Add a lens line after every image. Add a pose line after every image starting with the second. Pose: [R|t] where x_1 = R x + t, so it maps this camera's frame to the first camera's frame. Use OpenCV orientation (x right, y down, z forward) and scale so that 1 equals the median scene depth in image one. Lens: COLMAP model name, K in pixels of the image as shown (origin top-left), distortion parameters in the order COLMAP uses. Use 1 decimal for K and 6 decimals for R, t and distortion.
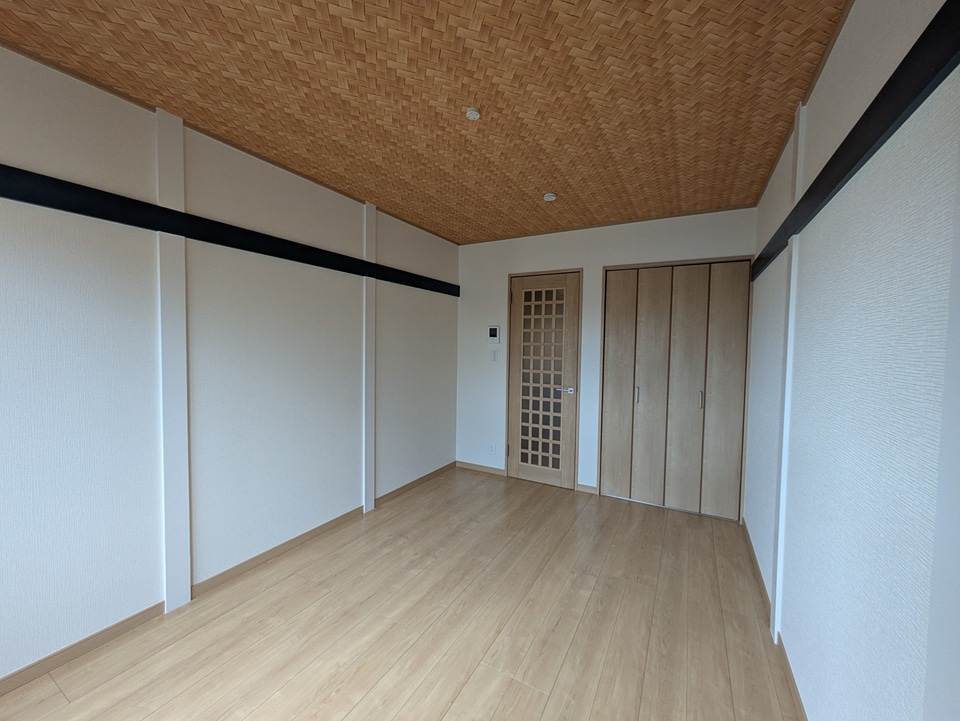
lens RADIAL K [[378.7, 0, 482.2], [0, 378.7, 358.5], [0, 0, 1]] dist [-0.001211, 0.002238]
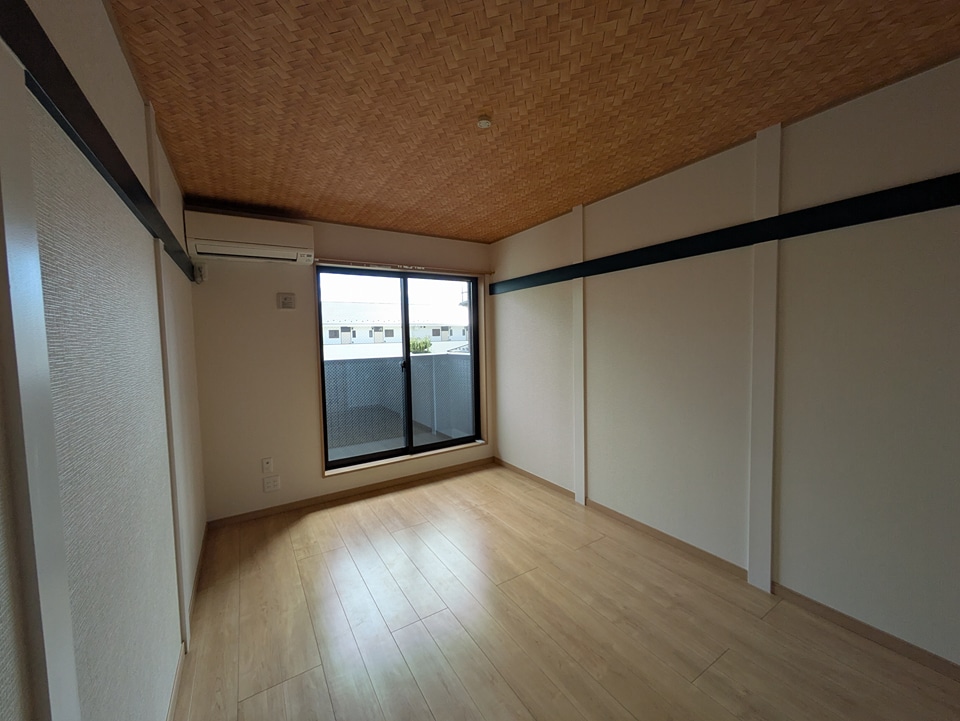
lens RADIAL K [[378.7, 0, 480.9], [0, 378.7, 355.2], [0, 0, 1]] dist [-0.001211, 0.002238]
pose [[-0.483493, 0.029826, -0.874840, 0.502519], [-0.018714, 0.998839, 0.044396, -0.030835], [0.875148, 0.037837, -0.482374, 0.846913]]
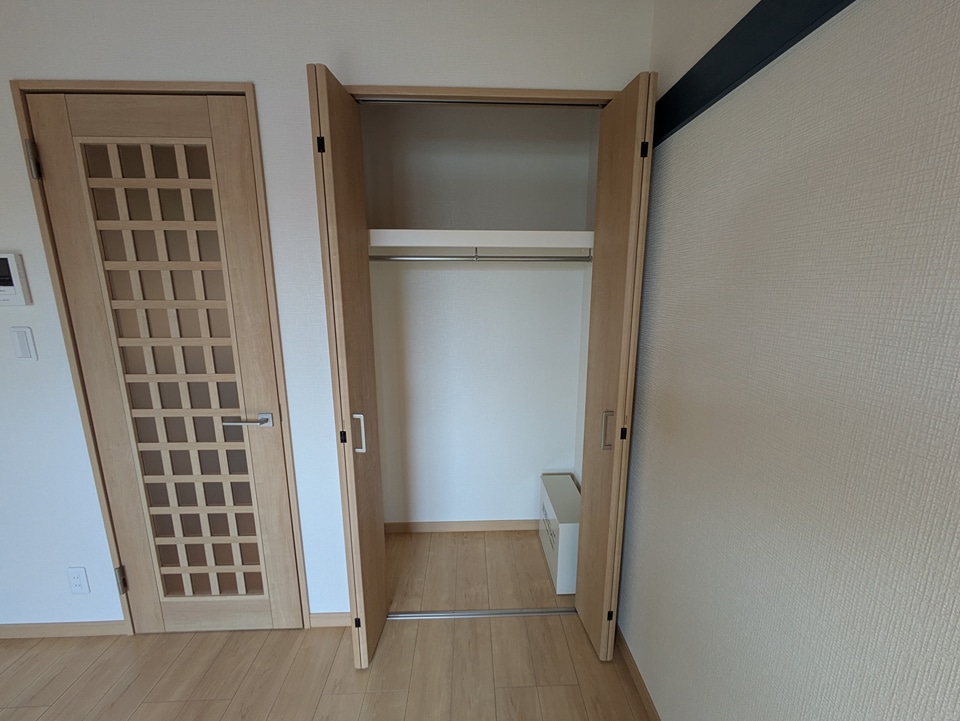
lens RADIAL K [[378.7, 0, 474.8], [0, 378.7, 359.5], [0, 0, 1]] dist [-0.001211, 0.002238]
pose [[0.856406, -0.117420, 0.502774, 0.257743], [0.038586, 0.985628, 0.164462, -0.039949], [-0.514860, -0.121446, 0.848629, 0.620410]]
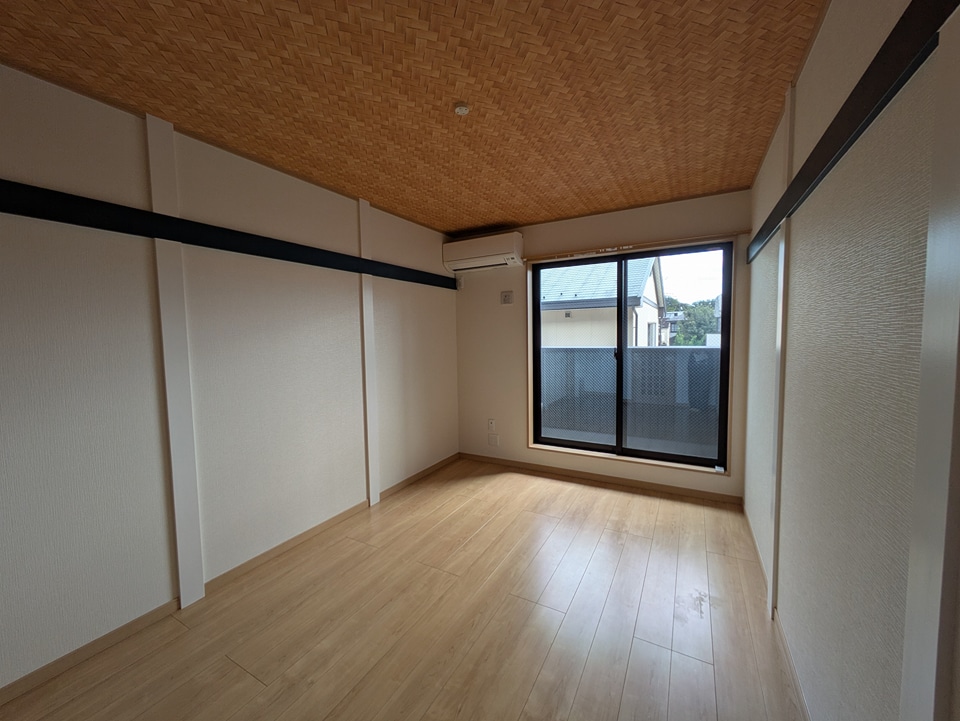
lens RADIAL K [[378.7, 0, 480.8], [0, 378.7, 358.8], [0, 0, 1]] dist [-0.001211, 0.002238]
pose [[-0.999965, -0.000367, 0.008376, -0.046745], [0.000518, 0.994436, 0.105341, -0.052407], [-0.008368, 0.105342, -0.994401, 1.153941]]
